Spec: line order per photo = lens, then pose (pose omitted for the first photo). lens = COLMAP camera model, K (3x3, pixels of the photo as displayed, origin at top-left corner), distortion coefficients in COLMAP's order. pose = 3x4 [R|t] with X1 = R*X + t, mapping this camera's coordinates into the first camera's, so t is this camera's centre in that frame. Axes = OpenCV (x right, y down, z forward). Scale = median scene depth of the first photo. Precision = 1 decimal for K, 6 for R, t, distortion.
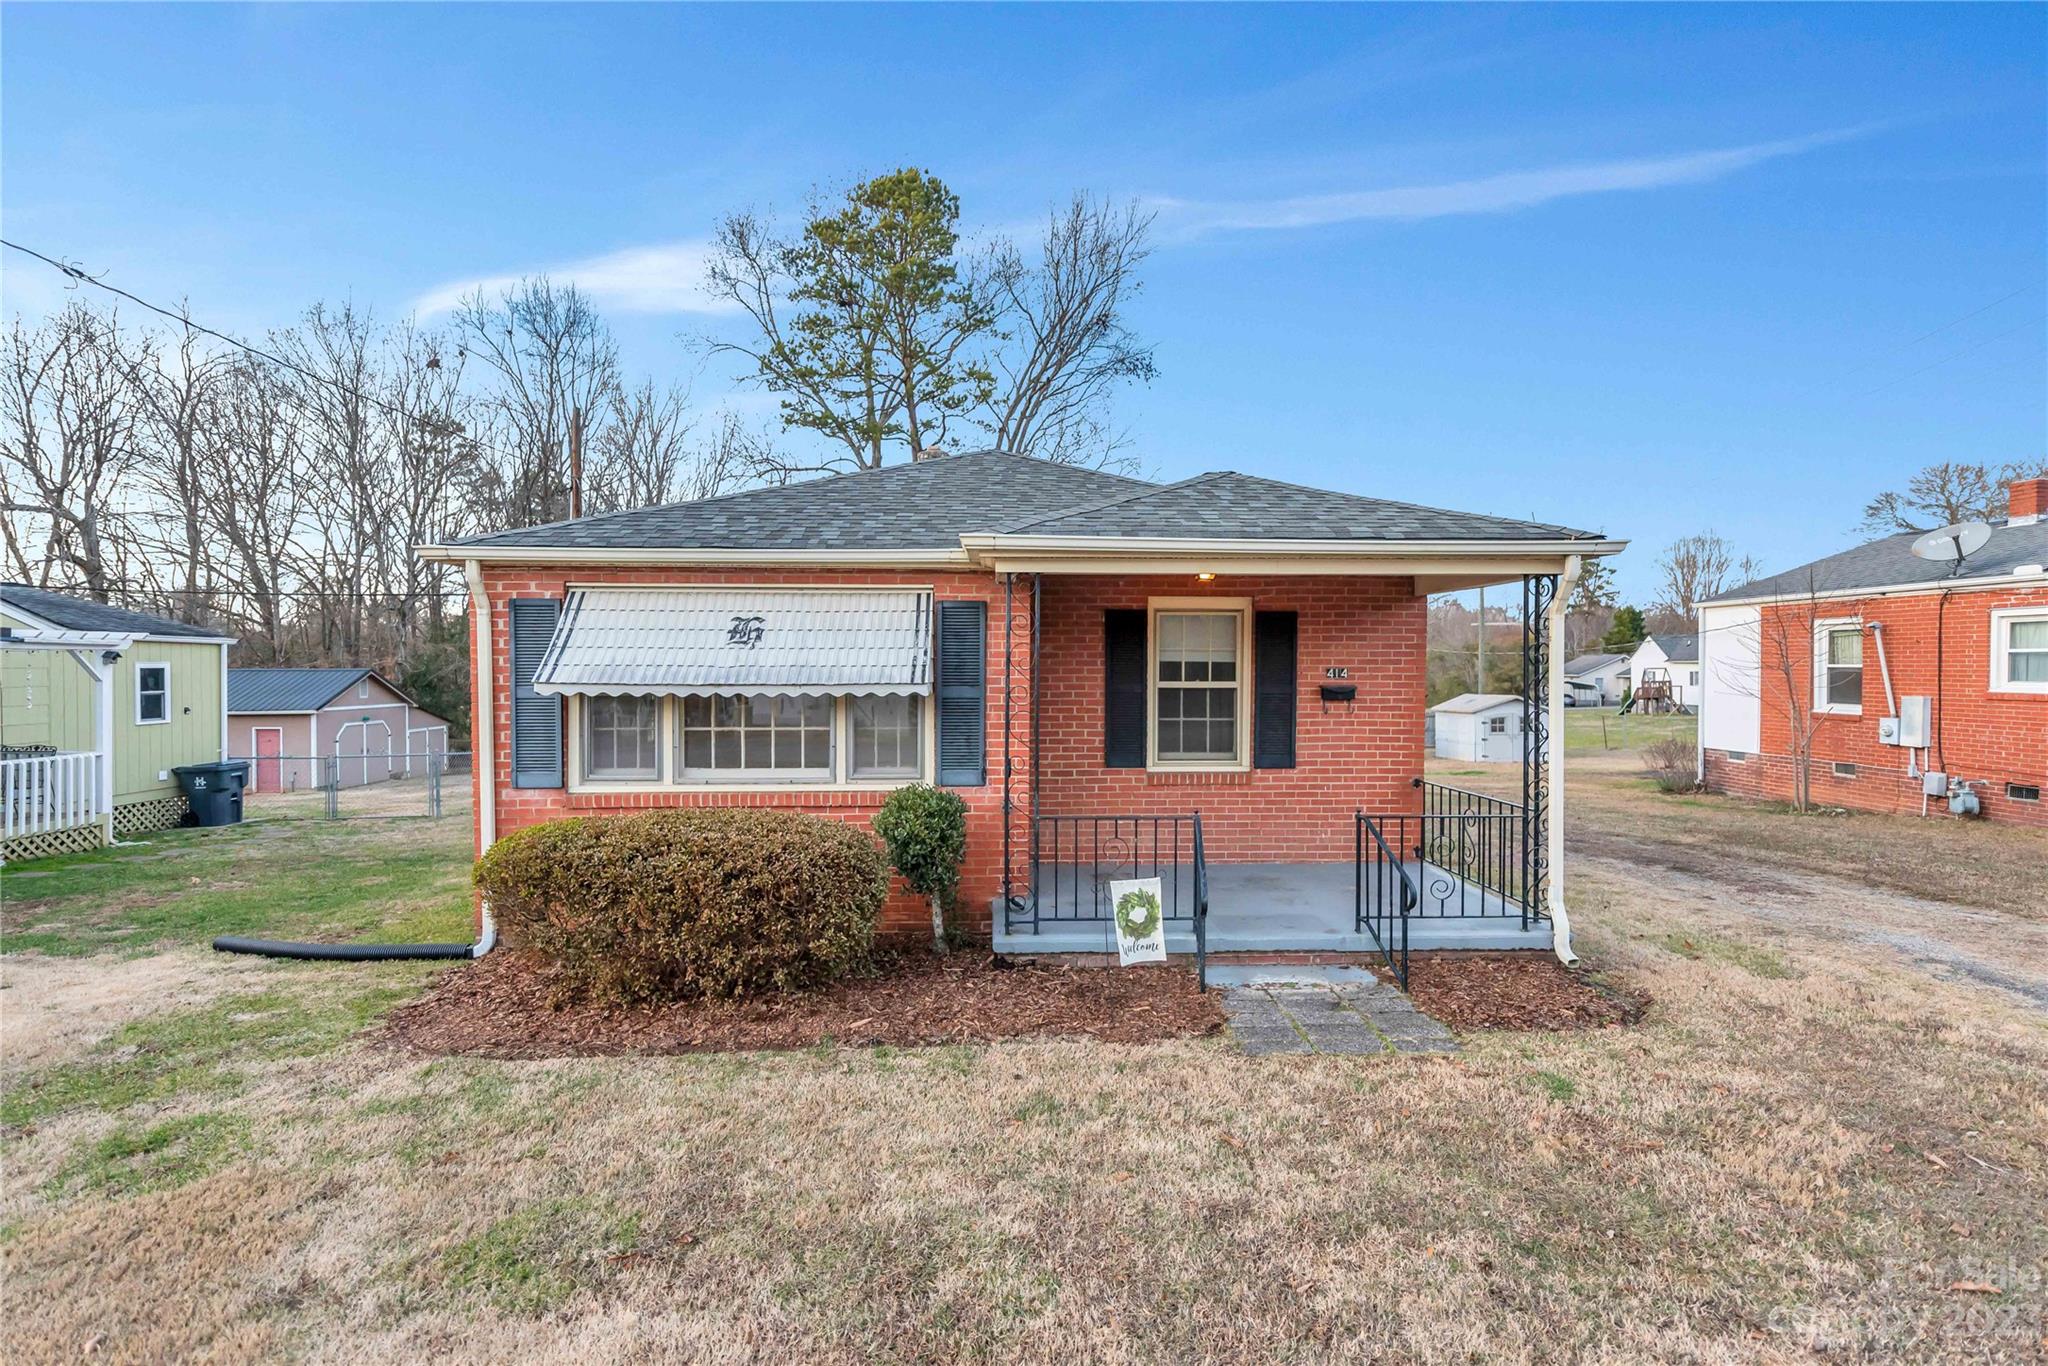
lens RADIAL K [[958.0, 0, 1014.6], [0, 958.0, 678.5], [0, 0, 1]] dist [0.013573, -0.004230]
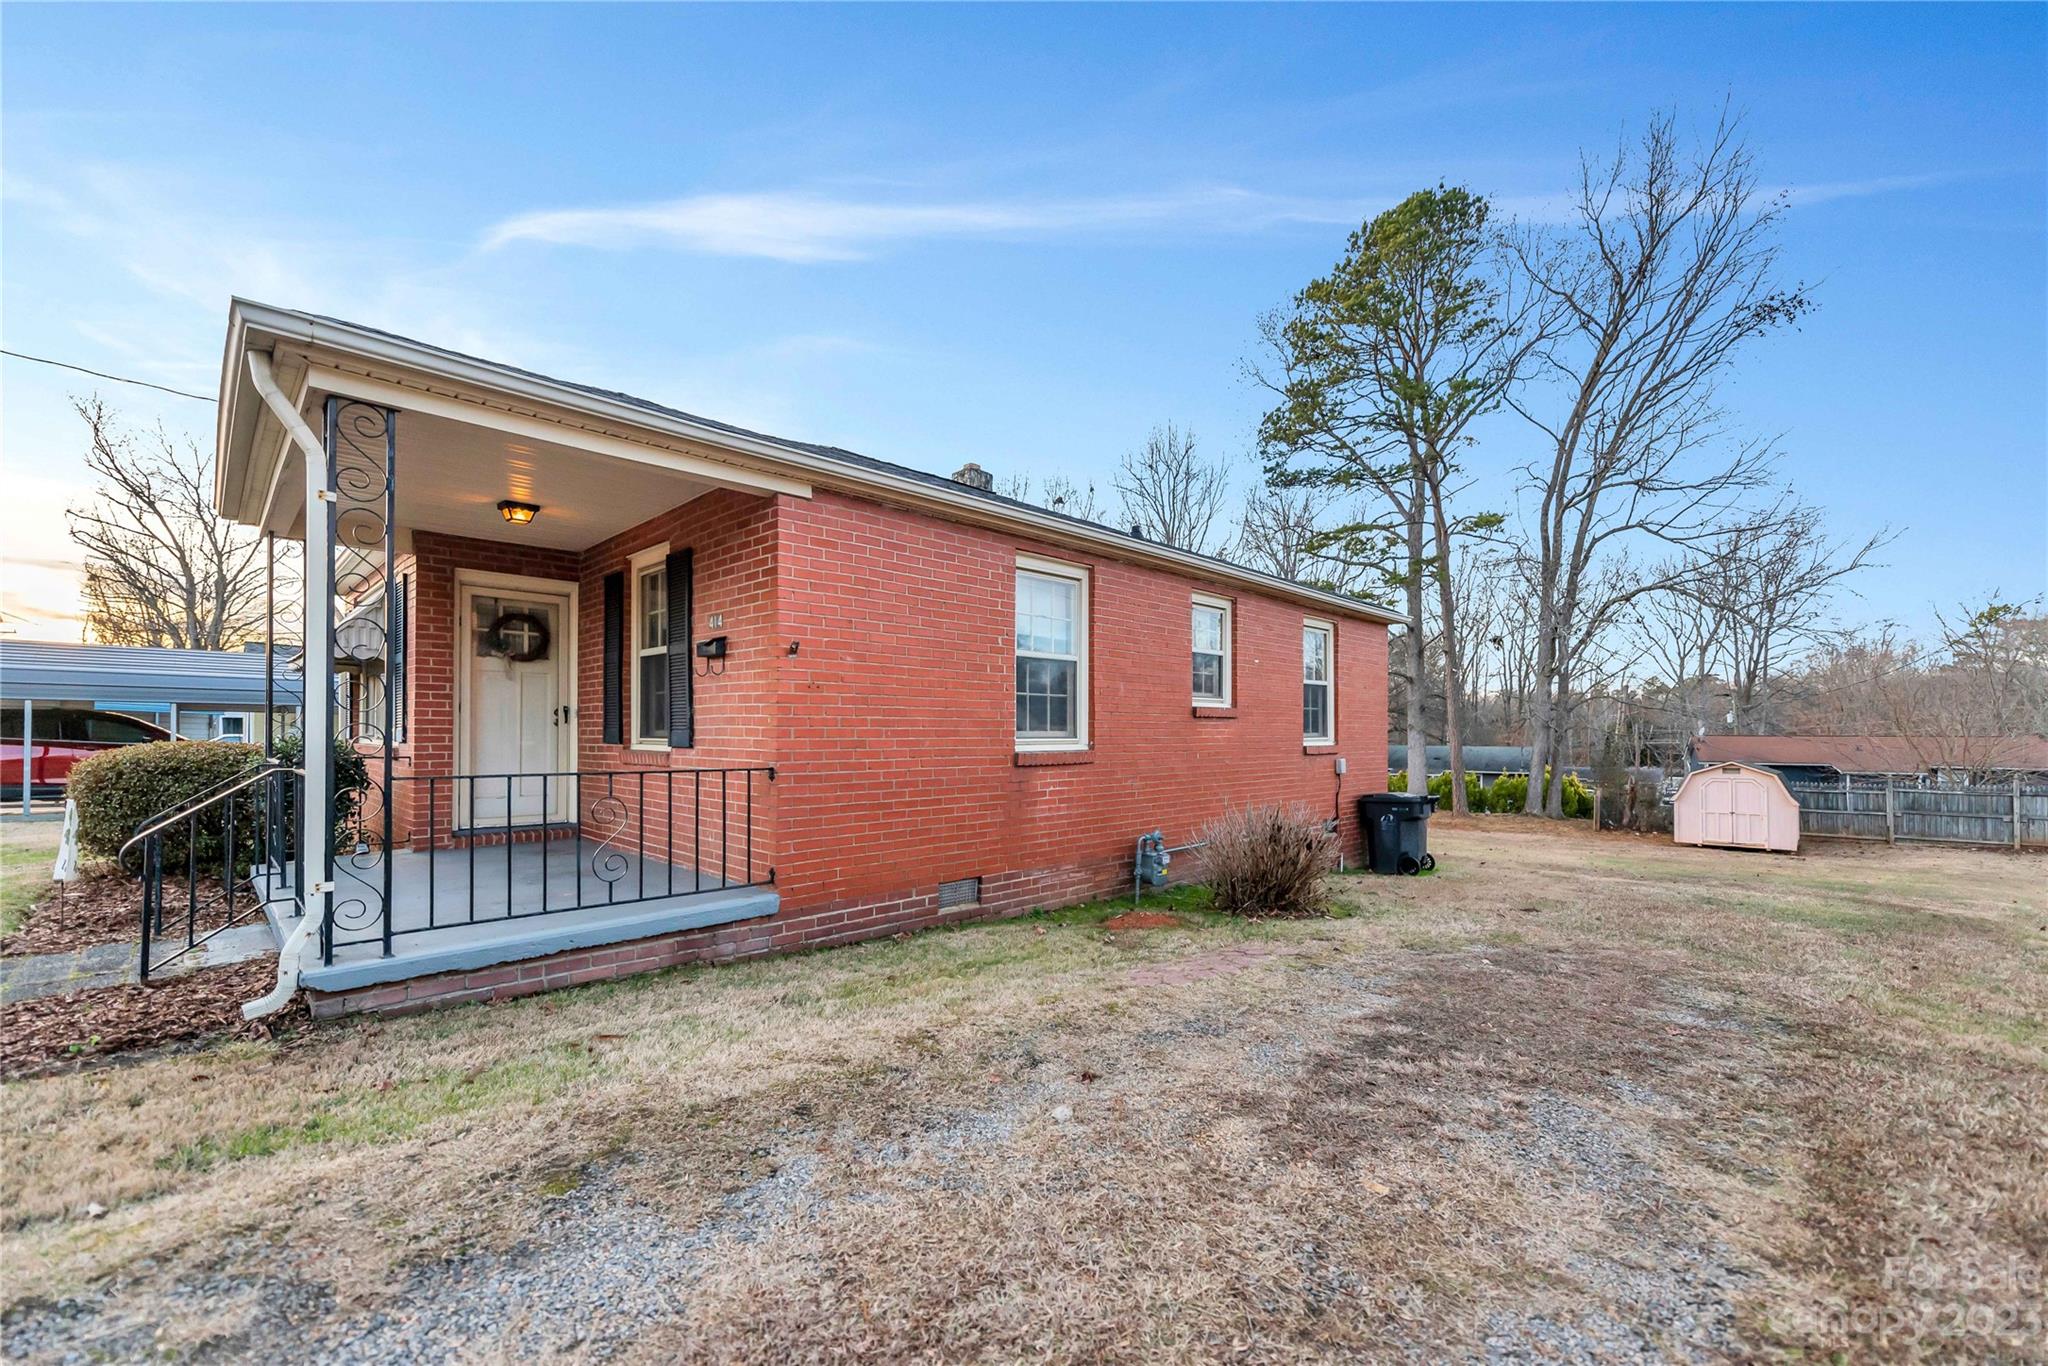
lens RADIAL K [[810.1, 0, 999.3], [0, 810.1, 728.5], [0, 0, 1]] dist [0.016331, -0.004679]
pose [[0.678609, 0.003140, -0.734493, 0.937483], [-0.018507, 0.999746, -0.012825, 0.078877], [0.734267, 0.022297, 0.678495, 0.736659]]
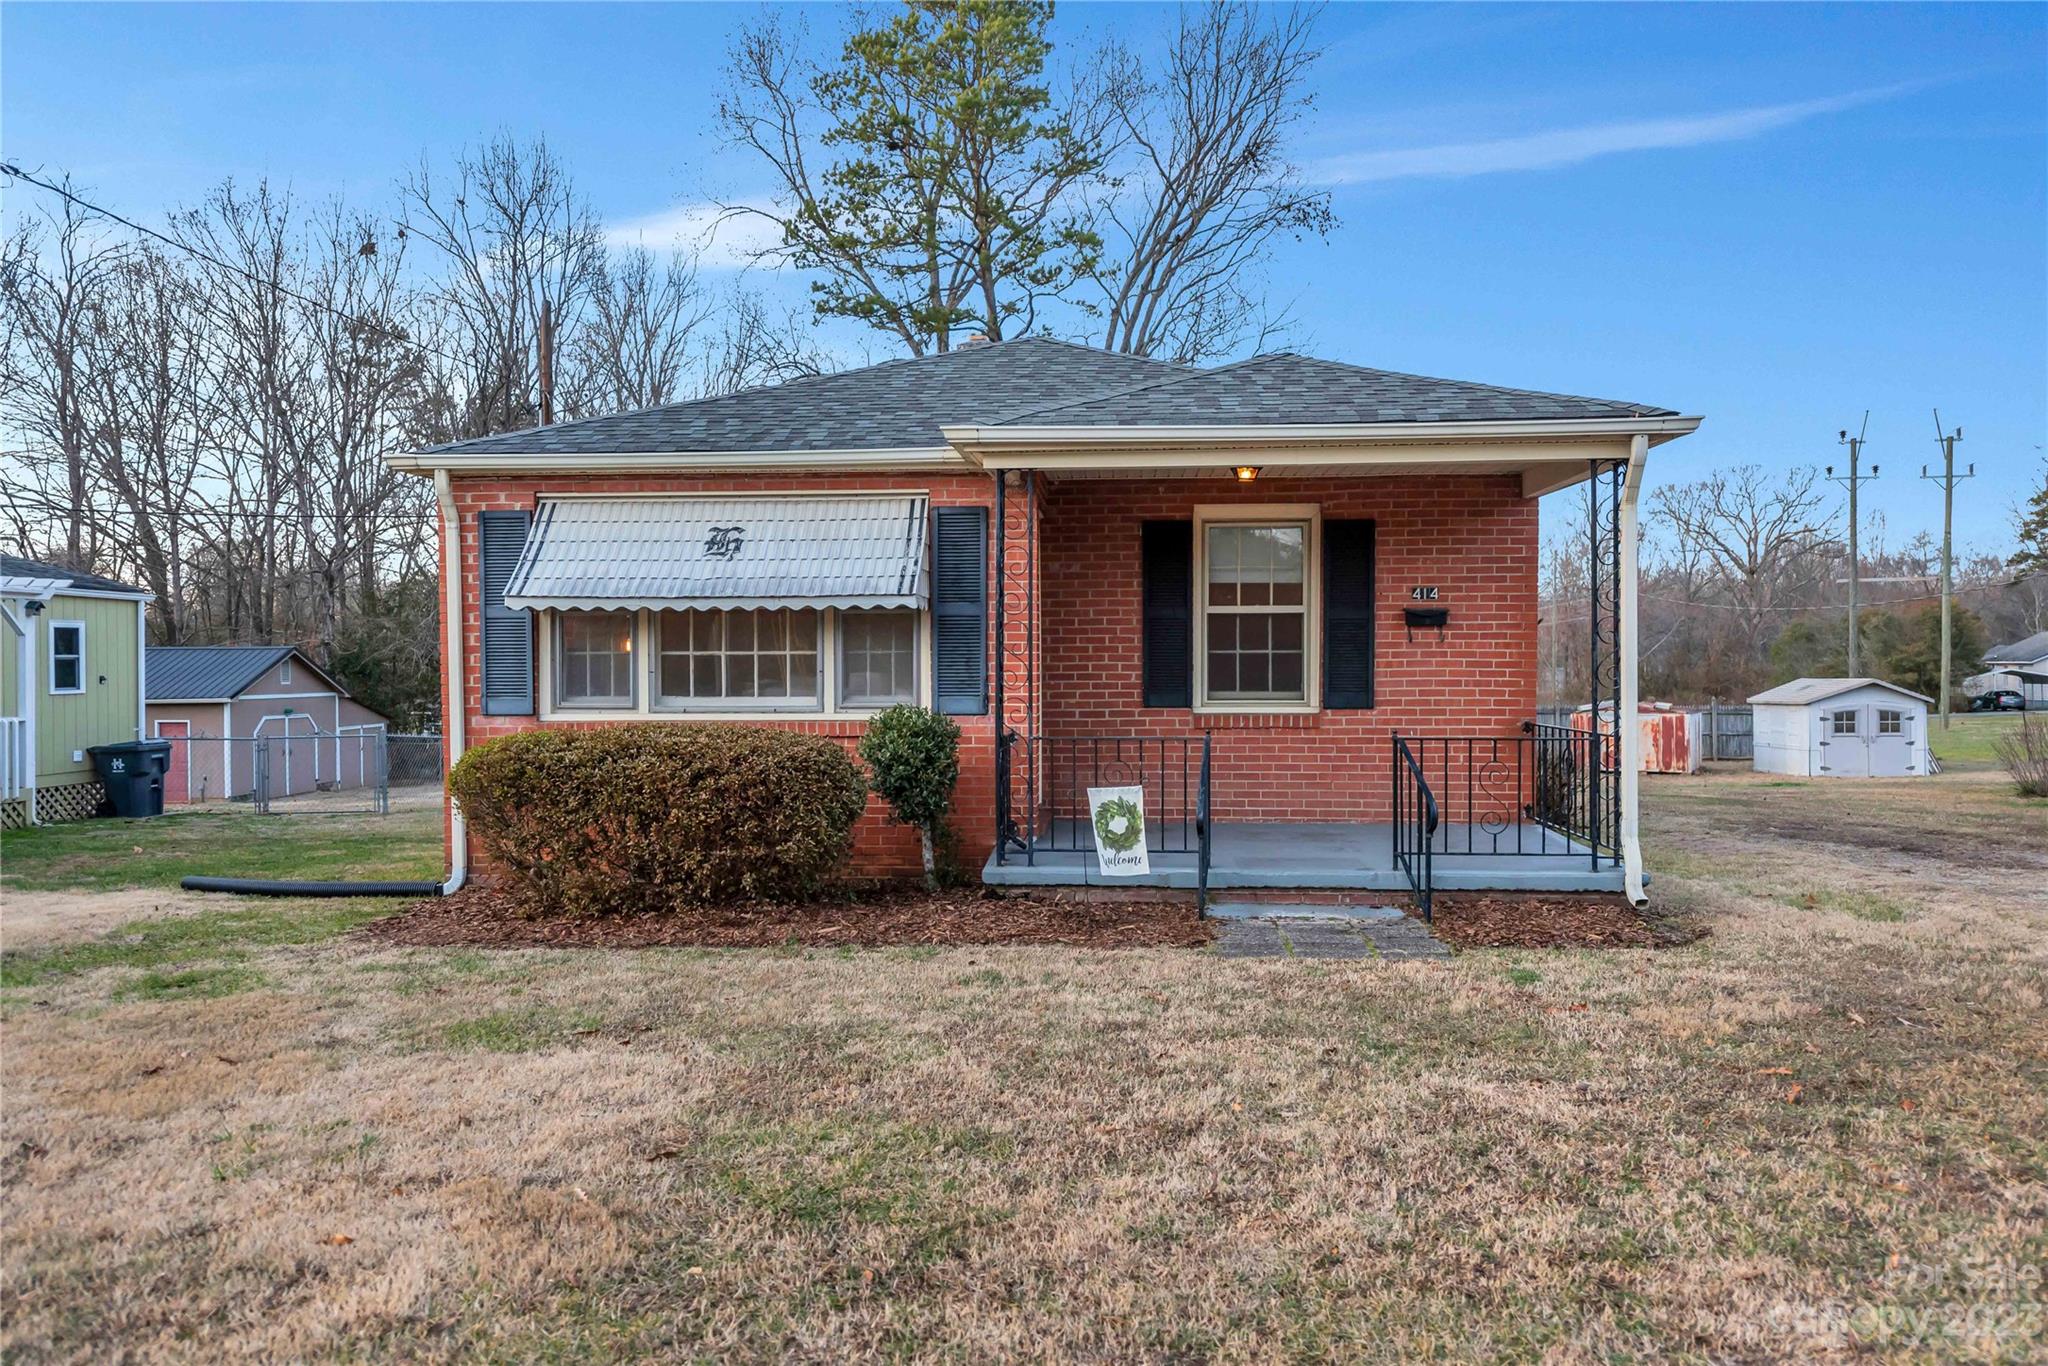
lens RADIAL K [[1403.5, 0, 997.8], [0, 1403.5, 678.2], [0, 0, 1]] dist [0.027635, -0.018026]
pose [[0.993003, -0.001742, -0.118080, 0.112828], [0.001733, 0.999998, -0.000184, 0.066854], [0.118080, -0.000022, 0.993004, -0.247928]]
